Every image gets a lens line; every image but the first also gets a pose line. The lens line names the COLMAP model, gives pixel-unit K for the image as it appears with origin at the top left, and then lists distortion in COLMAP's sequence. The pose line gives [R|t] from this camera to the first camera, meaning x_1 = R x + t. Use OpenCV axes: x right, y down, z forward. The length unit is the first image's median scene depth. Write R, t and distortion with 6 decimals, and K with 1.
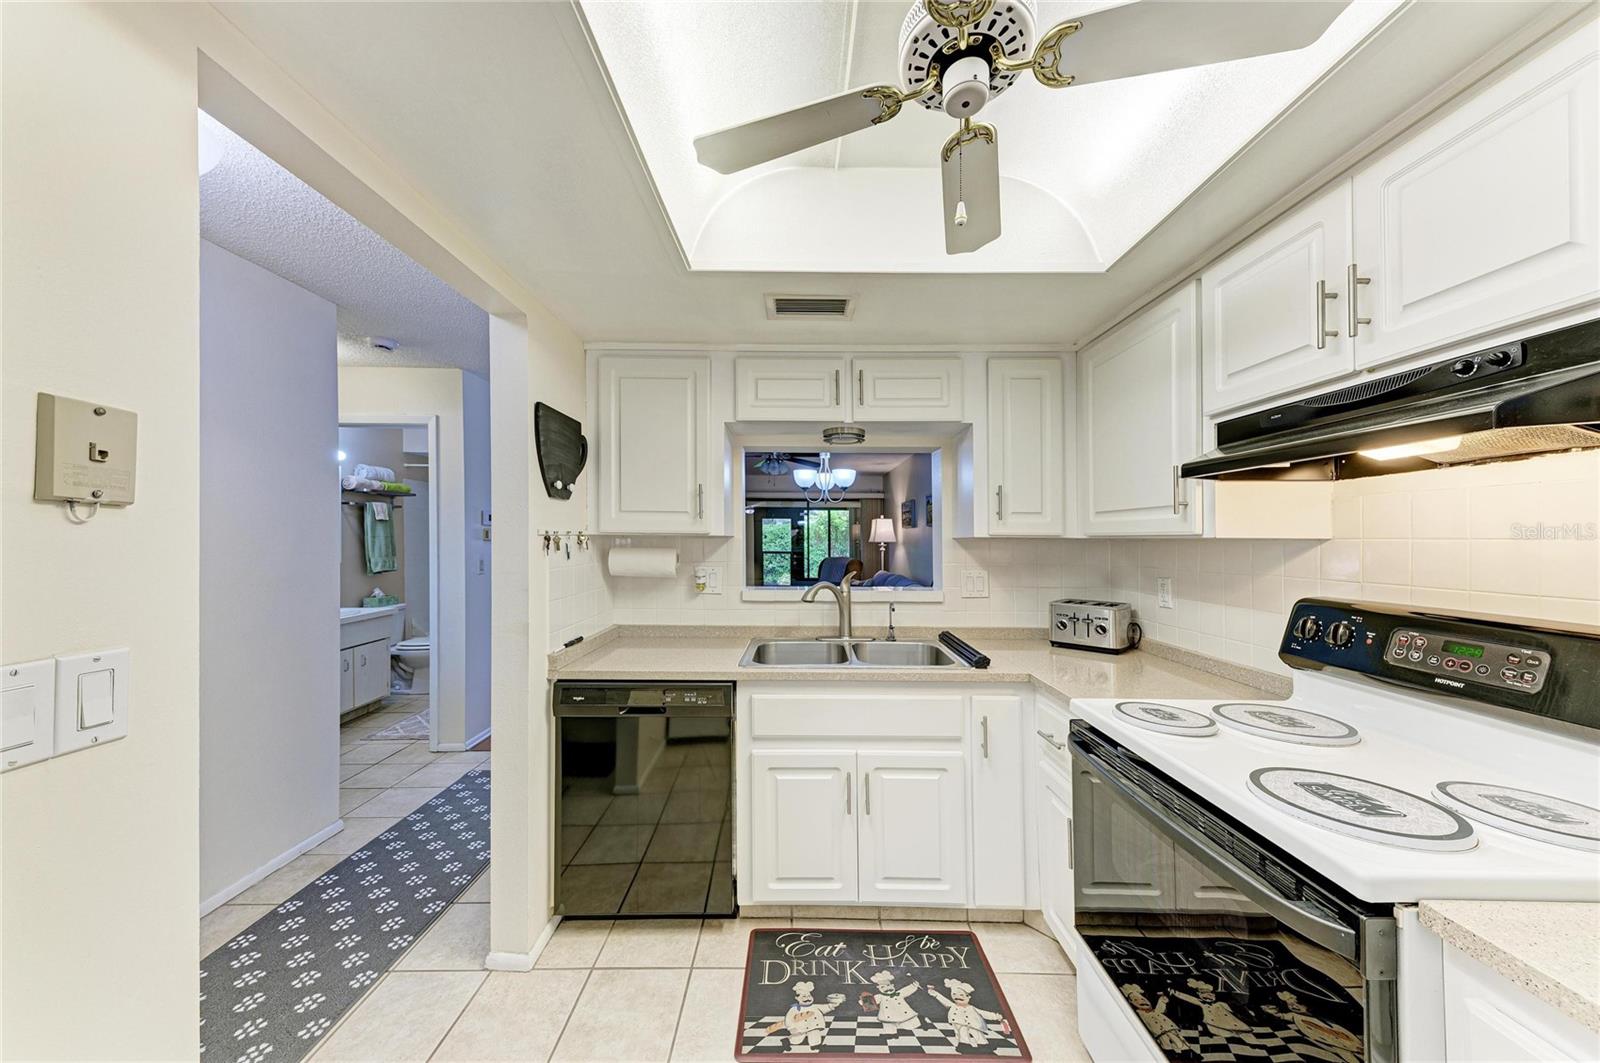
lens RADIAL K [[526.8, 0, 795.7], [0, 526.8, 535.9], [0, 0, 1]] dist [0.000518, -0.000070]
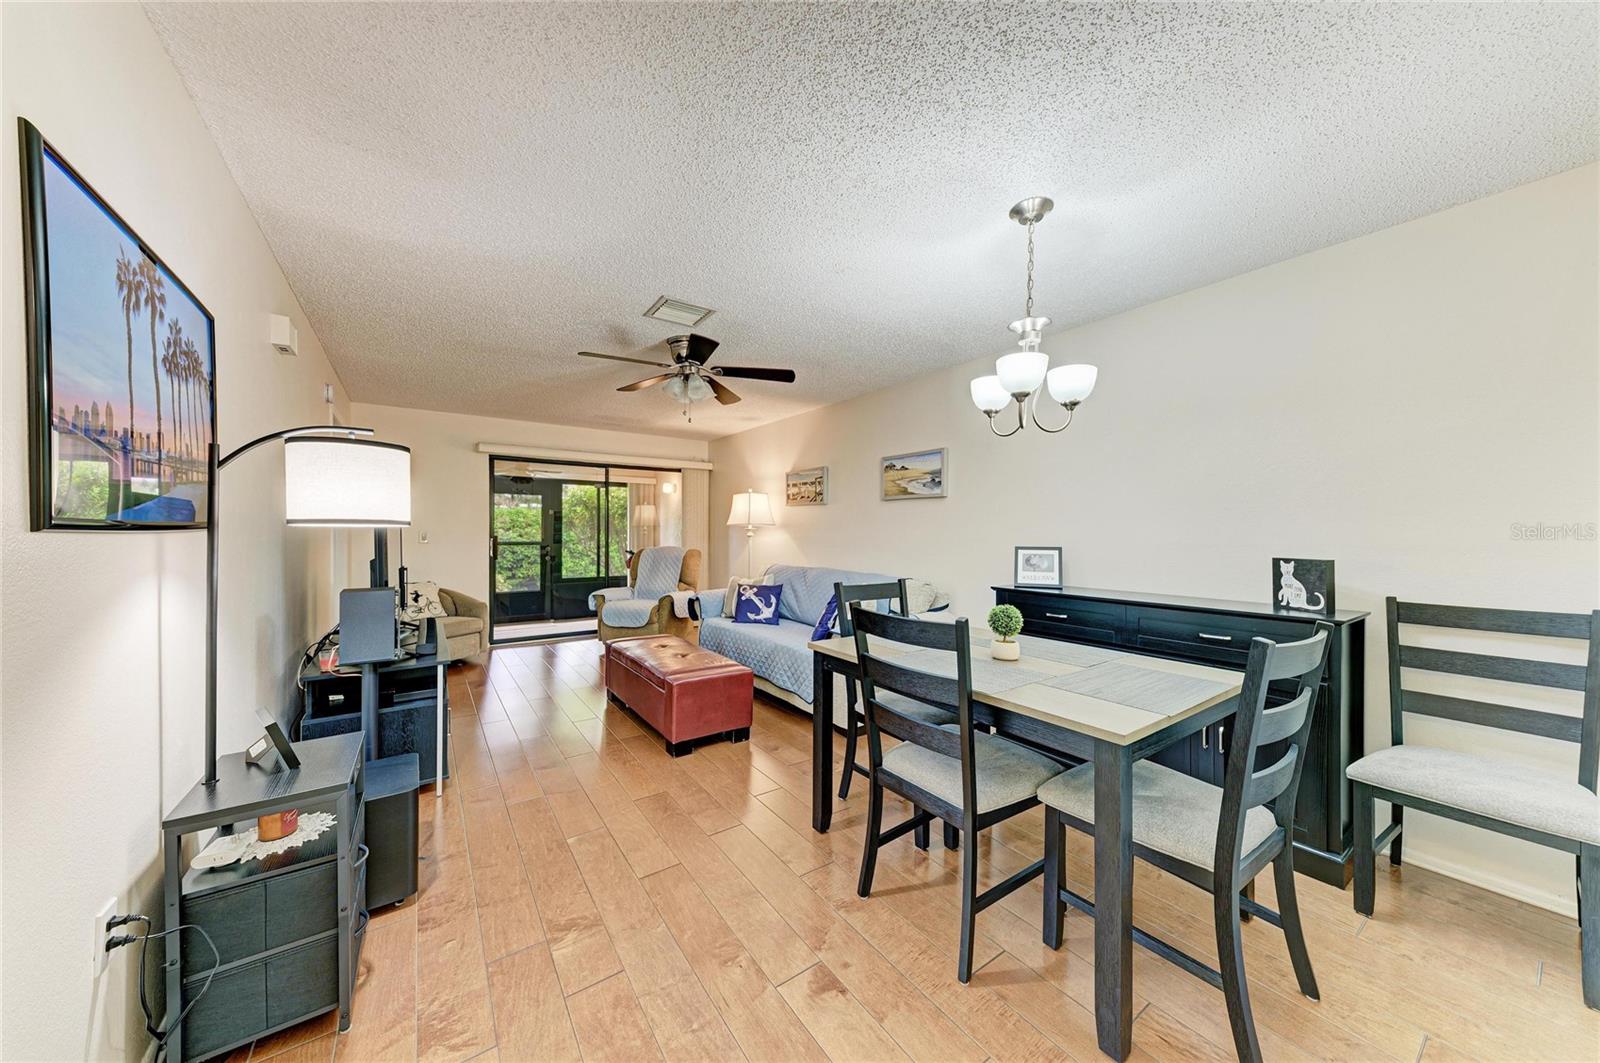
lens RADIAL K [[542.4, 0, 796.8], [0, 542.4, 533.8], [0, 0, 1]] dist [0.030339, -0.000052]
pose [[0.816962, -0.000187, 0.576692, -0.946183], [-0.005105, 0.999958, 0.007556, 0.079587], [-0.576669, -0.009117, 0.816927, 1.520603]]
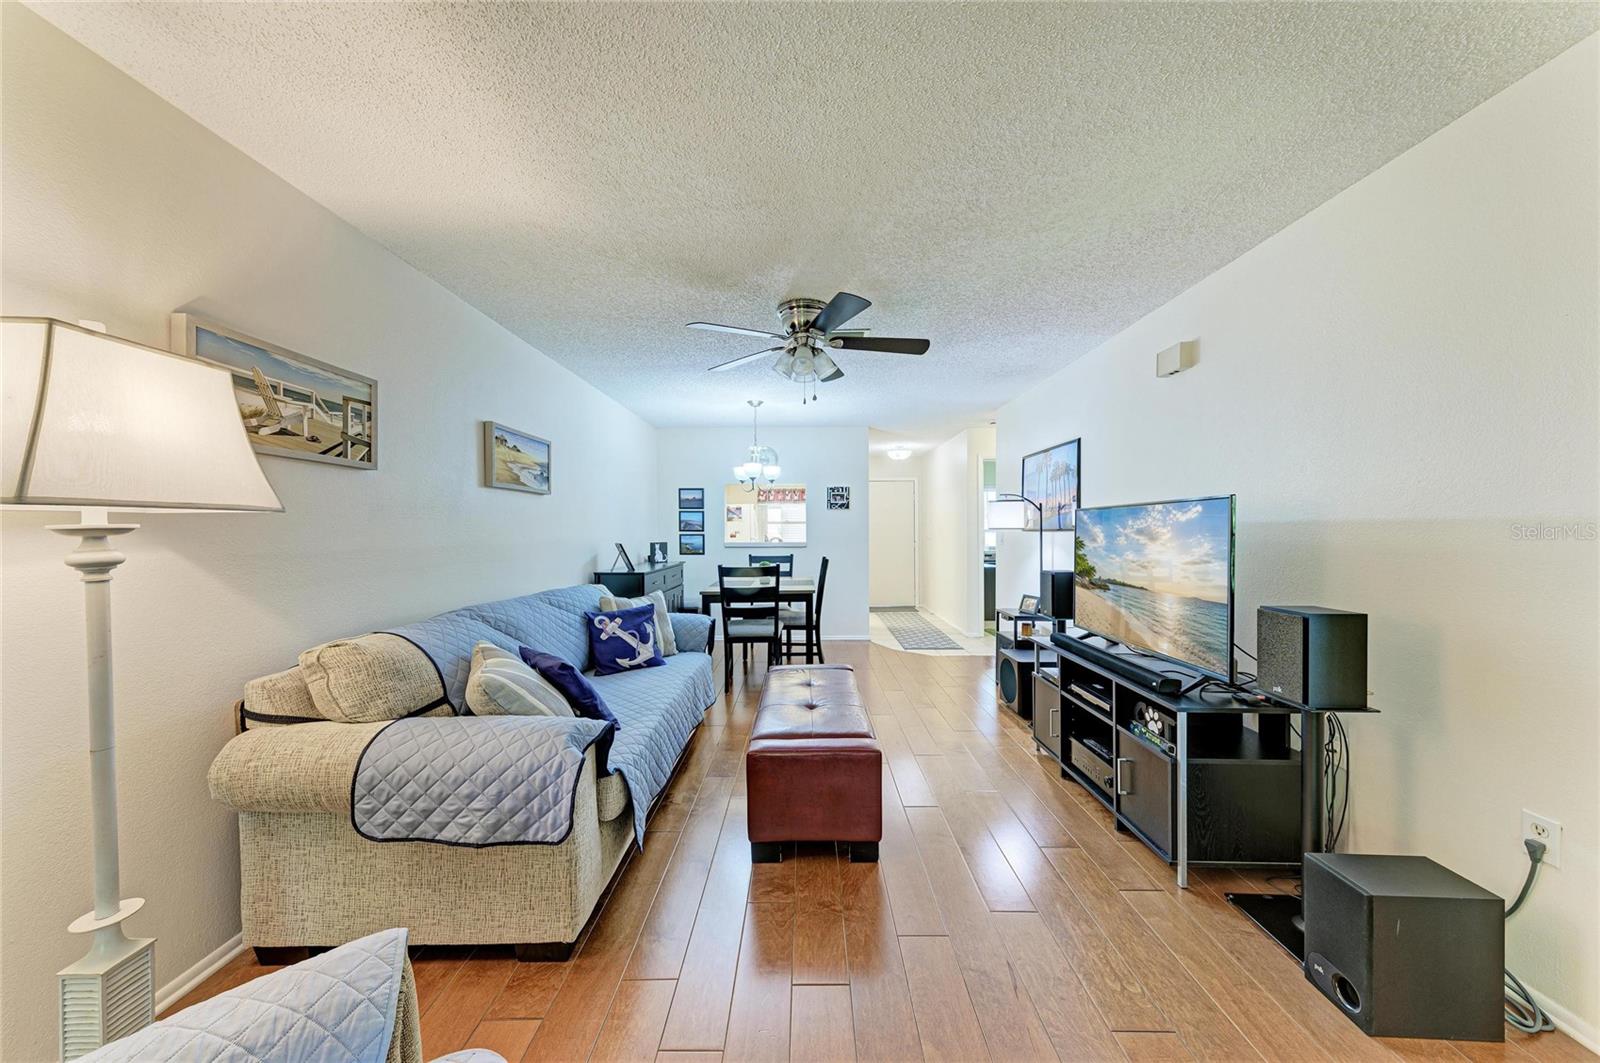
lens RADIAL K [[535.6, 0, 802.6], [0, 535.6, 529.8], [0, 0, 1]] dist [0.019938, -0.000038]
pose [[-0.999990, 0.004113, -0.001858, -0.112506], [0.004123, 0.999977, -0.005410, 0.086285], [0.001836, -0.005418, -0.999984, 5.011993]]
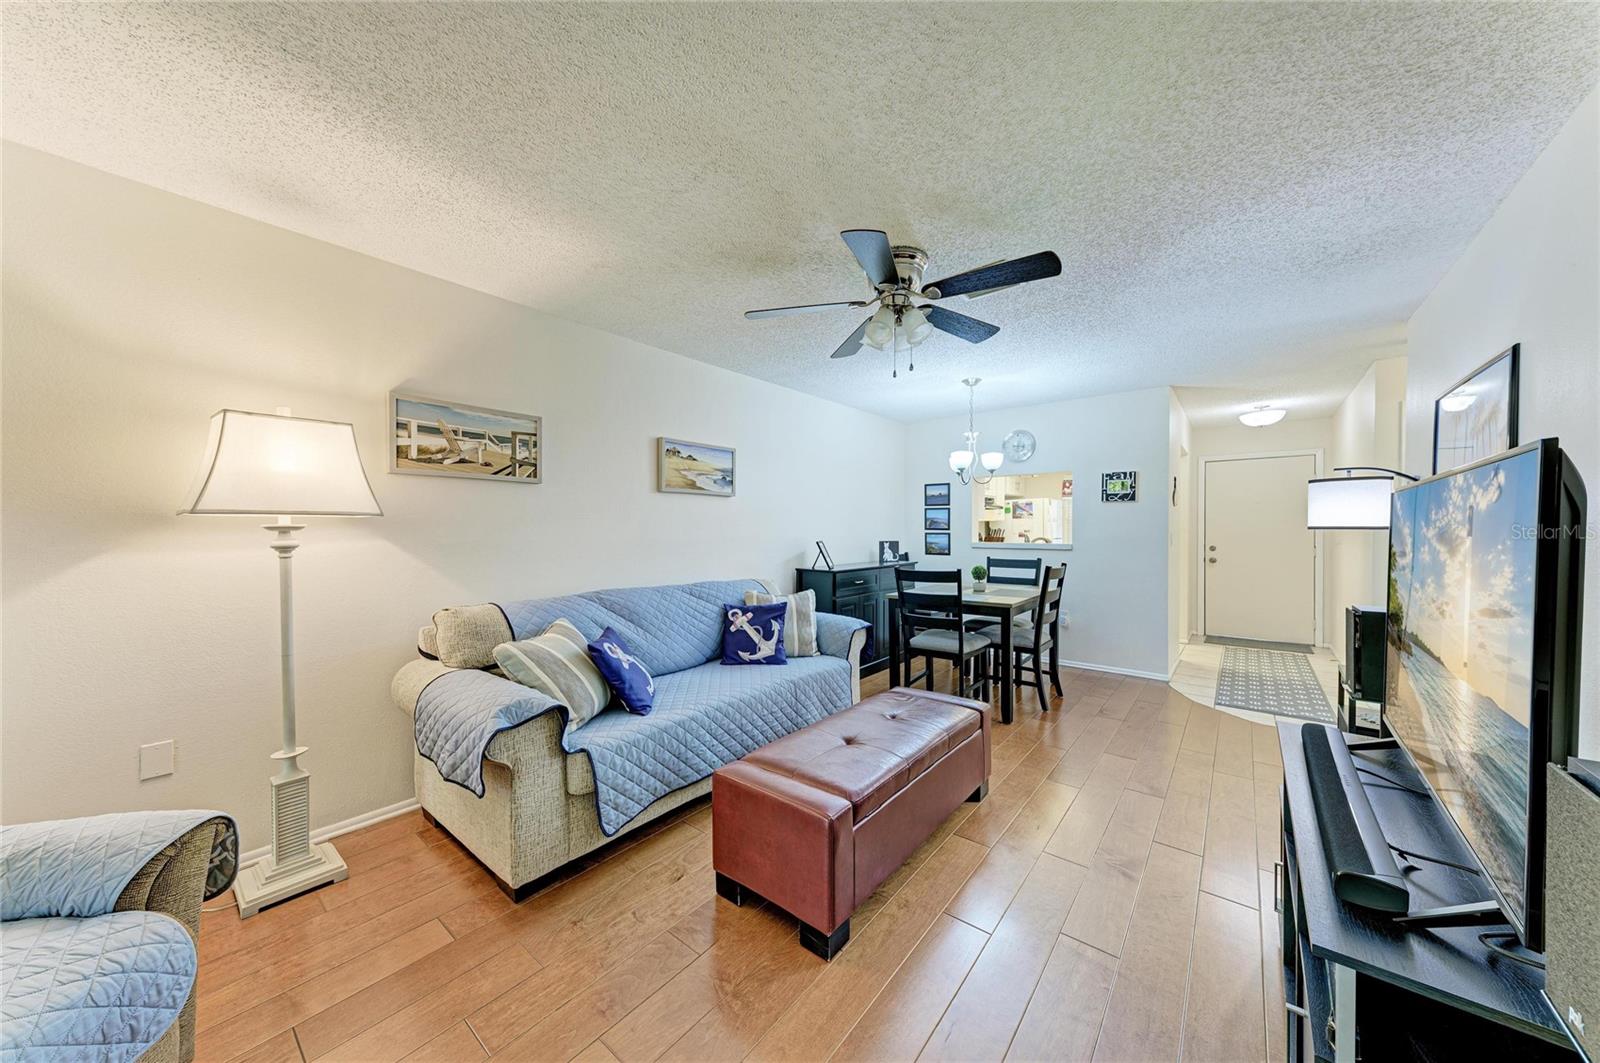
lens RADIAL K [[535.6, 0, 802.6], [0, 535.6, 529.8], [0, 0, 1]] dist [0.019938, -0.000038]
pose [[-0.783042, -0.000918, 0.621969, -0.790952], [-0.002855, 0.999994, -0.002119, 0.083278], [-0.621963, -0.003436, -0.783039, 4.577552]]
